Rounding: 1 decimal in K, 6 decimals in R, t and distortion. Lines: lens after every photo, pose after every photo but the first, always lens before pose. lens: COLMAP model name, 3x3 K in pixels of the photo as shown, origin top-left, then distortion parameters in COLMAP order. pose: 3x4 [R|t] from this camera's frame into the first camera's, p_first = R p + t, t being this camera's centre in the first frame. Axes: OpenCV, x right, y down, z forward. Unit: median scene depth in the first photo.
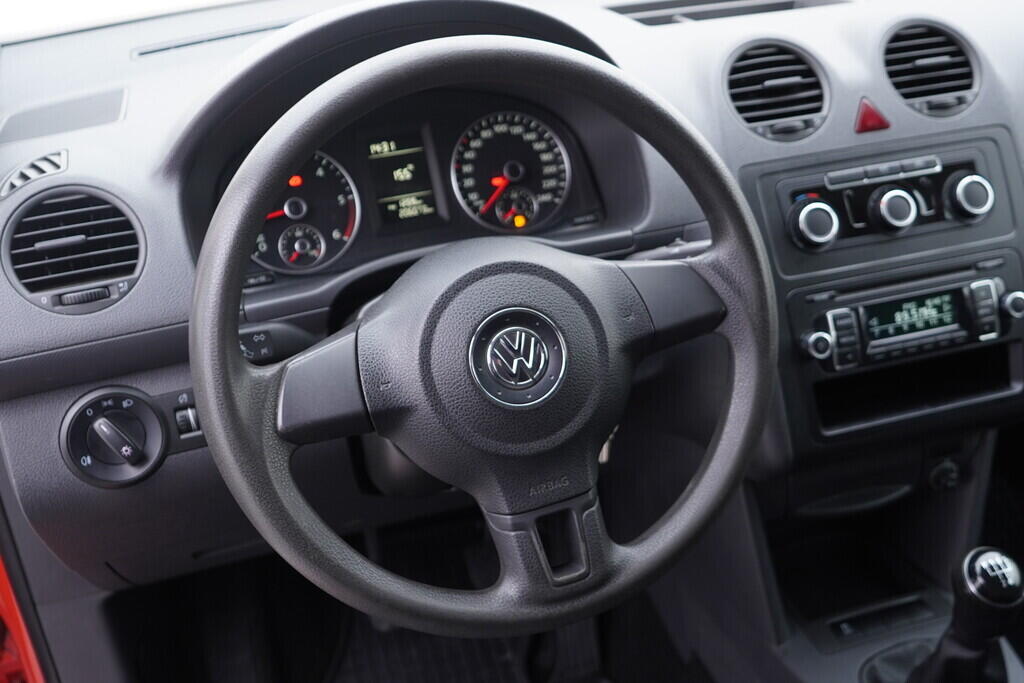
lens RADIAL K [[1040.4, 0, 512.0], [0, 1040.4, 341.5], [0, 0, 1]] dist [-0.006414, -0.003066]
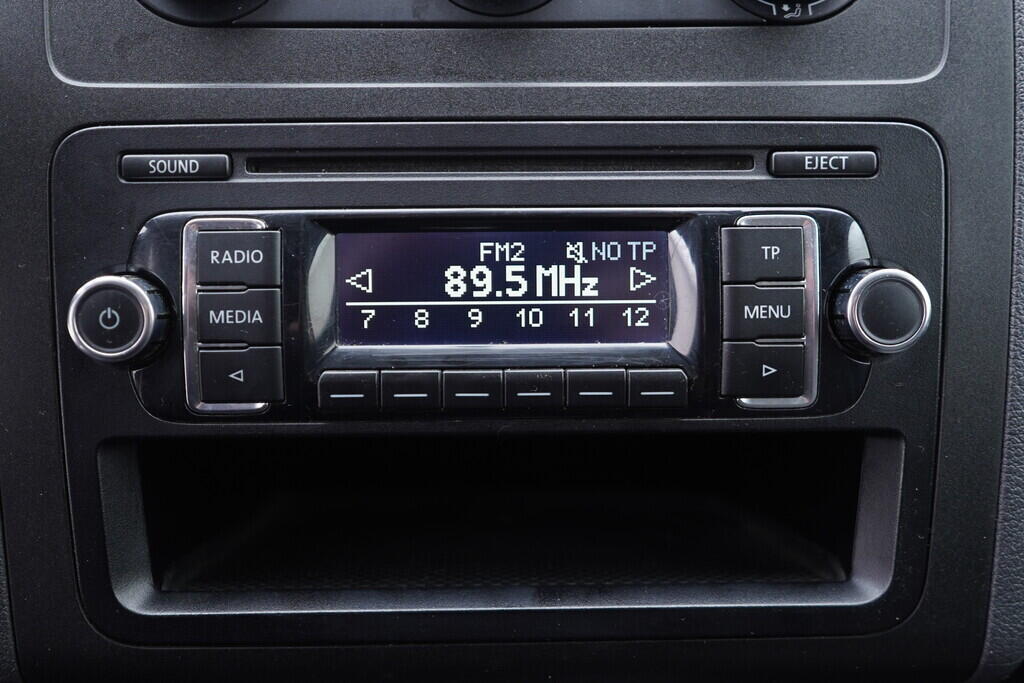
lens RADIAL K [[1040.4, 0, 512.0], [0, 1040.4, 341.5], [0, 0, 1]] dist [-0.006414, -0.003066]
pose [[0.966024, 0.168398, -0.196061, 0.446853], [-0.172257, 0.985048, -0.002677, -0.007859], [0.192679, 0.036359, 0.980588, 0.703777]]
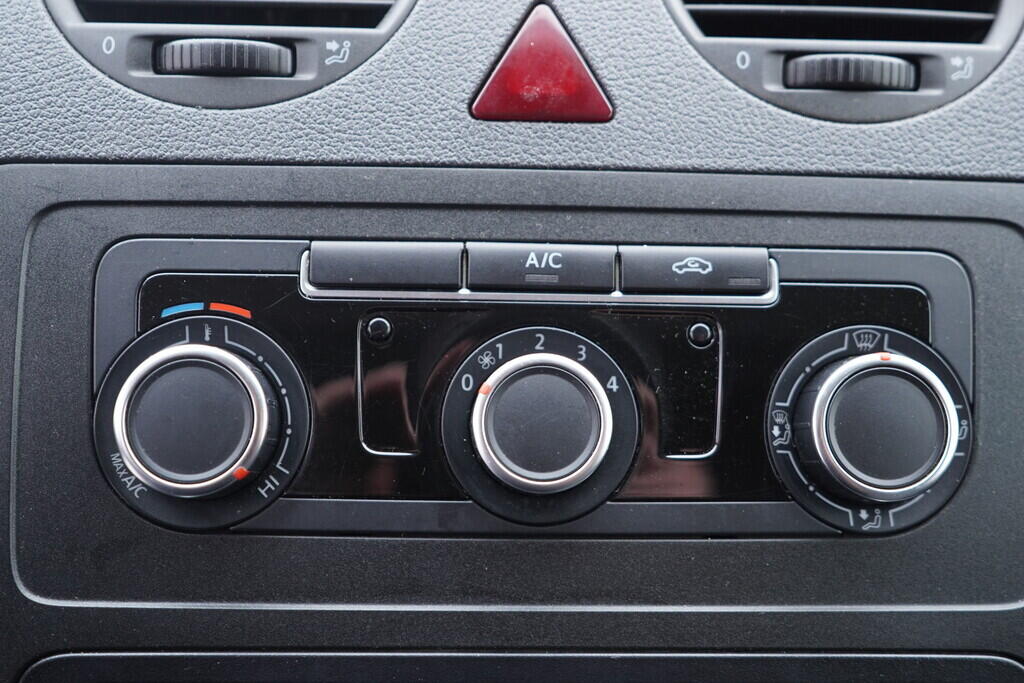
lens RADIAL K [[1040.4, 0, 512.0], [0, 1040.4, 341.5], [0, 0, 1]] dist [-0.006414, -0.003066]
pose [[0.966093, 0.182893, -0.182250, 0.401822], [-0.193396, 0.980244, -0.041472, -0.132595], [0.171065, 0.075312, 0.982377, 0.732562]]
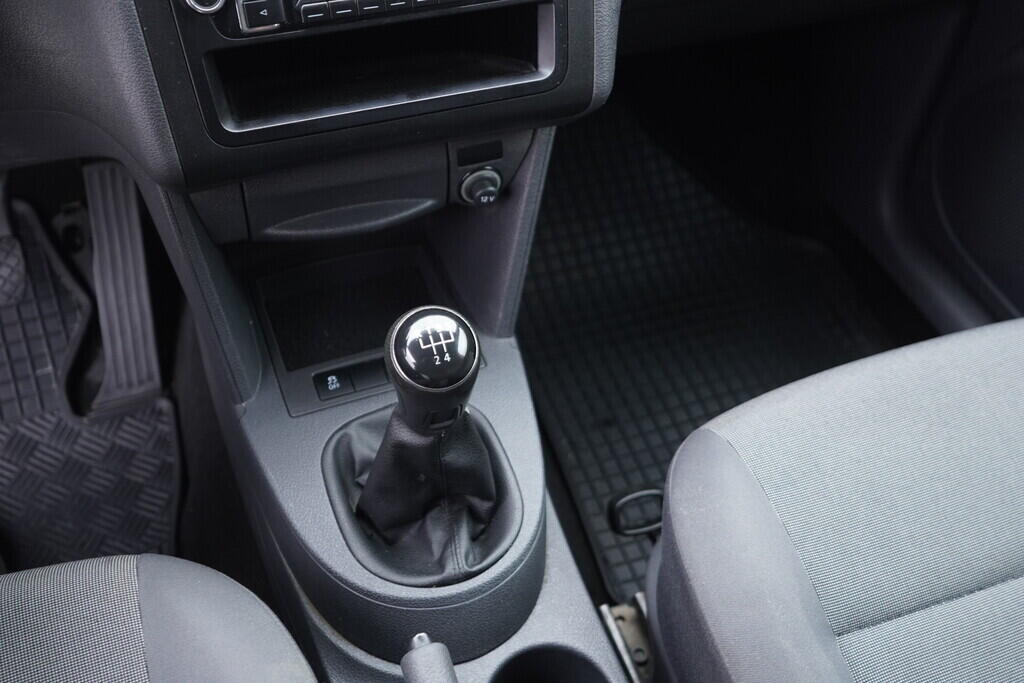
lens RADIAL K [[1040.4, 0, 512.0], [0, 1040.4, 341.5], [0, 0, 1]] dist [-0.006414, -0.003066]
pose [[0.990374, 0.012905, 0.137813, 0.381513], [-0.057632, 0.943680, 0.325803, -0.011815], [-0.125847, -0.330609, 0.935340, 0.300267]]
